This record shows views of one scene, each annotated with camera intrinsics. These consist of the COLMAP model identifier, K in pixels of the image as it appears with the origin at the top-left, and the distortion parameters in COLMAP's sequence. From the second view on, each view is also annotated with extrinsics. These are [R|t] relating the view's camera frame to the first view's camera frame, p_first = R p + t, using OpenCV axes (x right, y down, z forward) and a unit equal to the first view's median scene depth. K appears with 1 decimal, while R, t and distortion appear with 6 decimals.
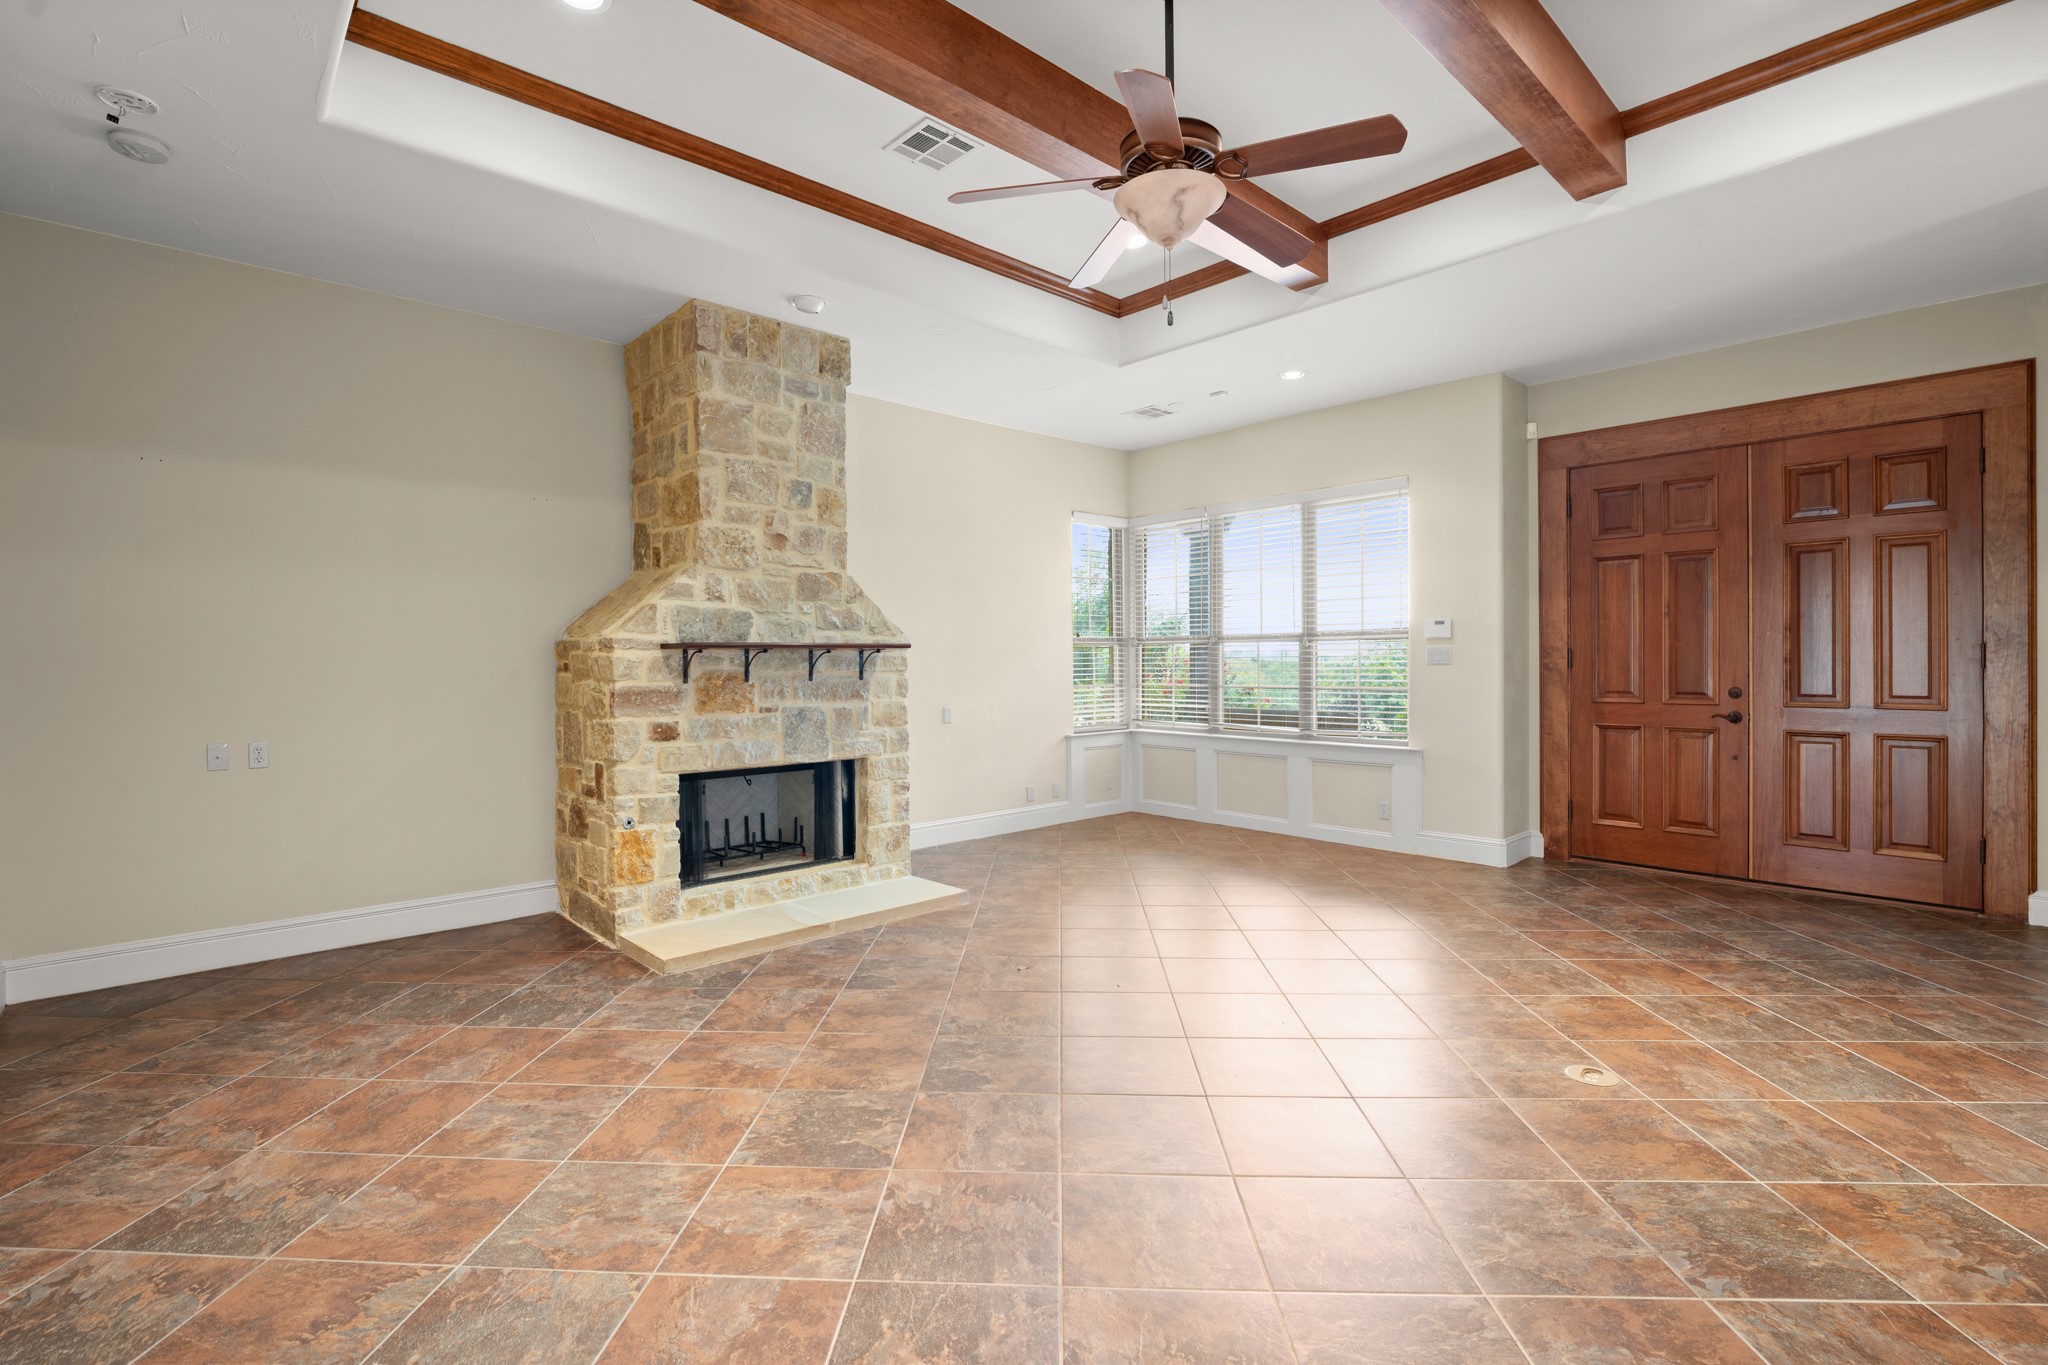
lens RADIAL K [[897.3, 0, 1007.3], [0, 897.3, 670.4], [0, 0, 1]] dist [-0.000915, 0.000303]
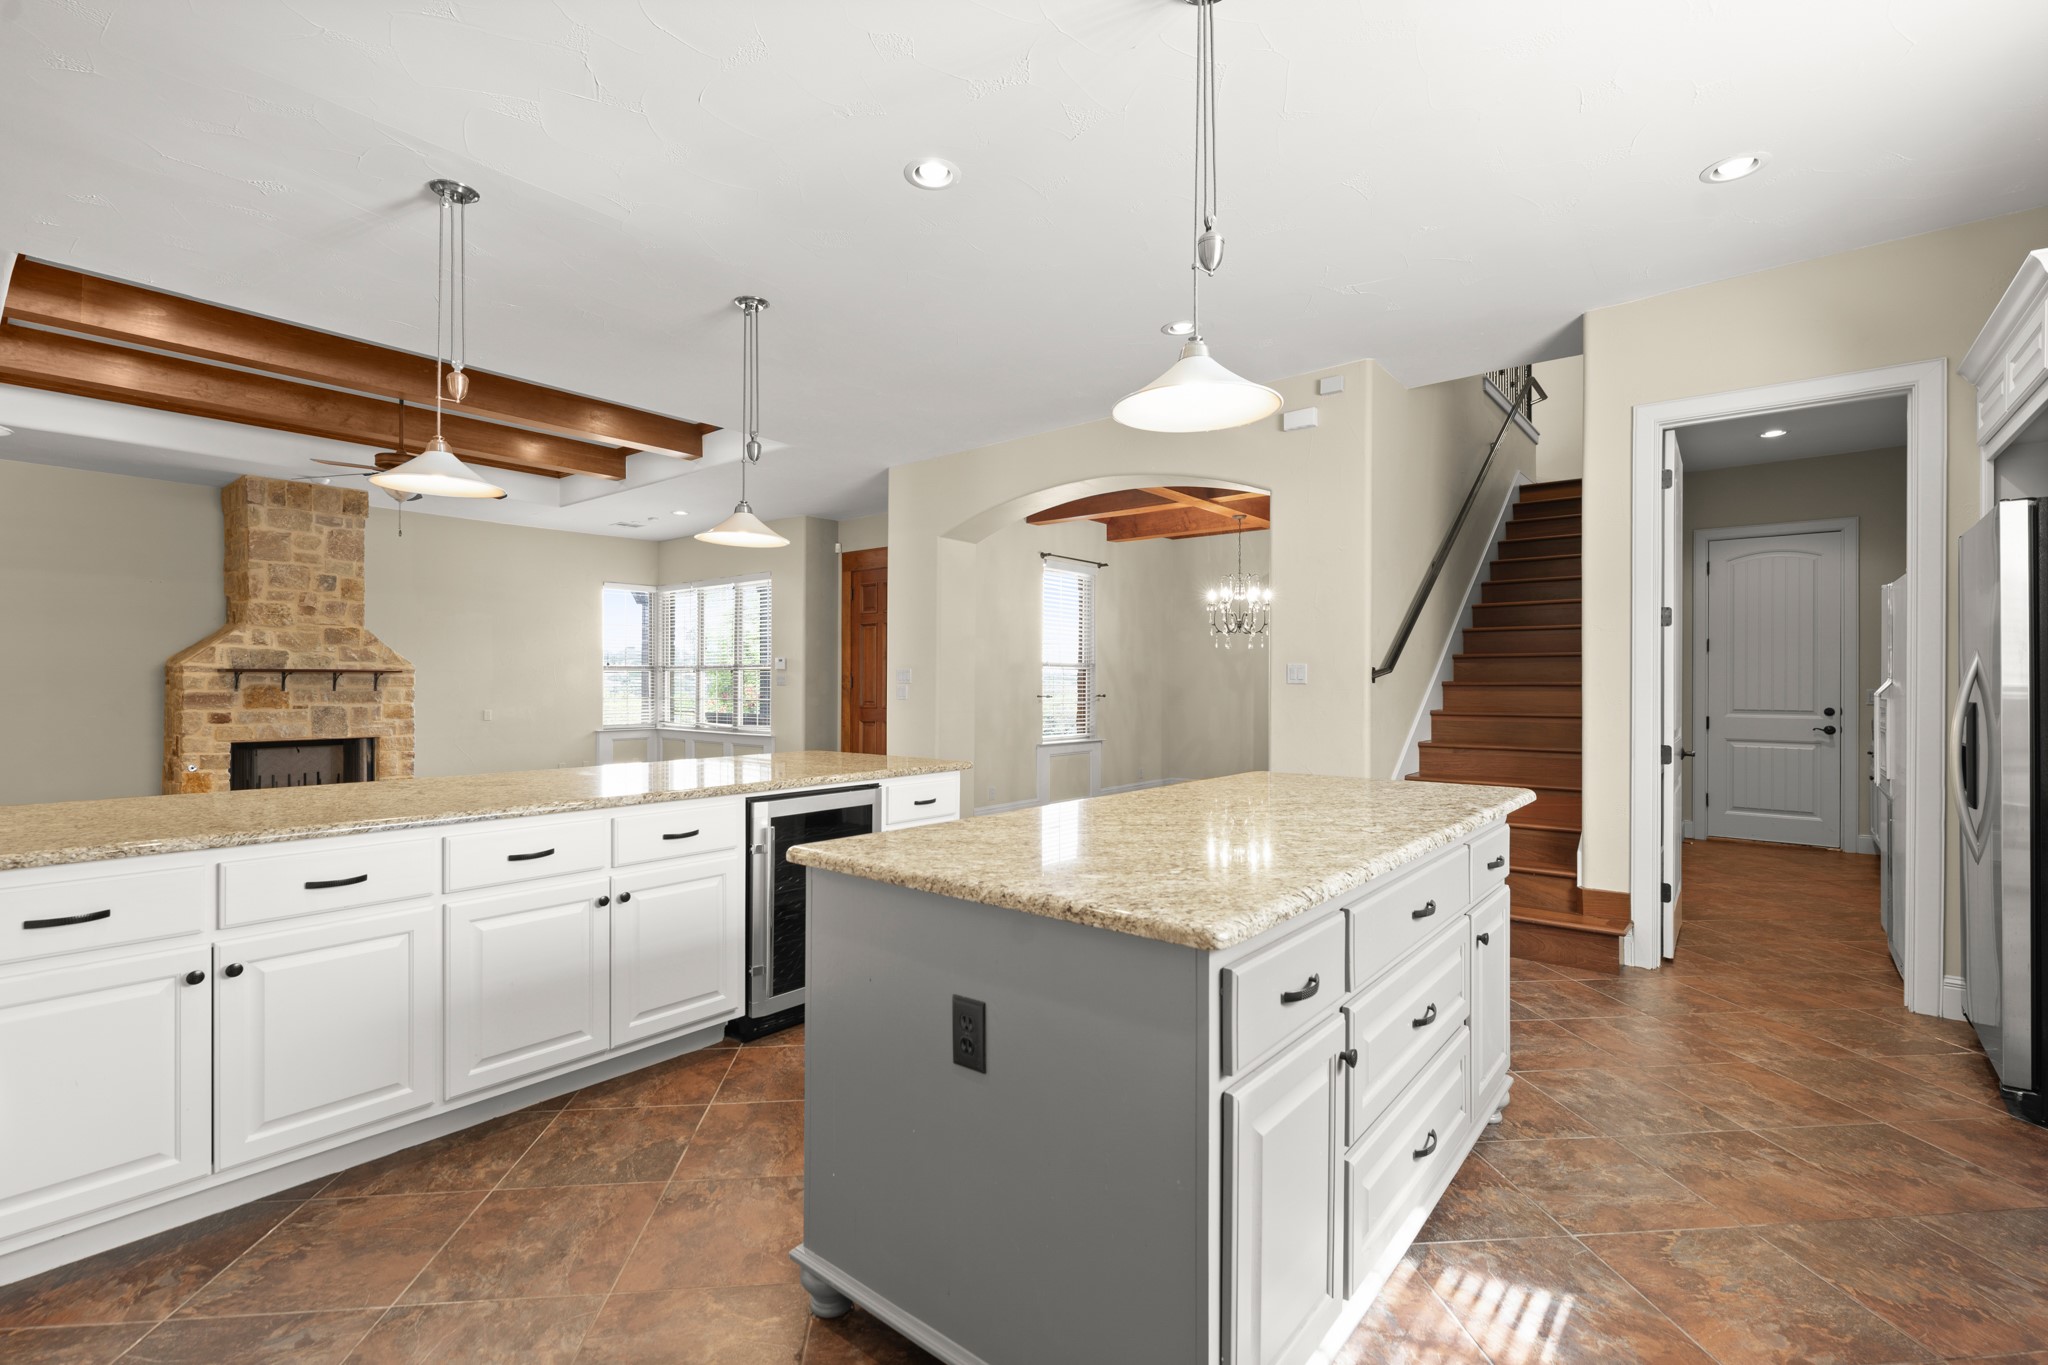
lens RADIAL K [[897.3, 0, 1042.1], [0, 897.3, 683.8], [0, 0, 1]] dist [-0.000915, 0.000303]
pose [[0.989568, 0.008399, 0.143822, 0.897128], [-0.007060, 0.999927, -0.009821, 0.005295], [-0.143894, 0.008703, 0.989555, -0.917359]]
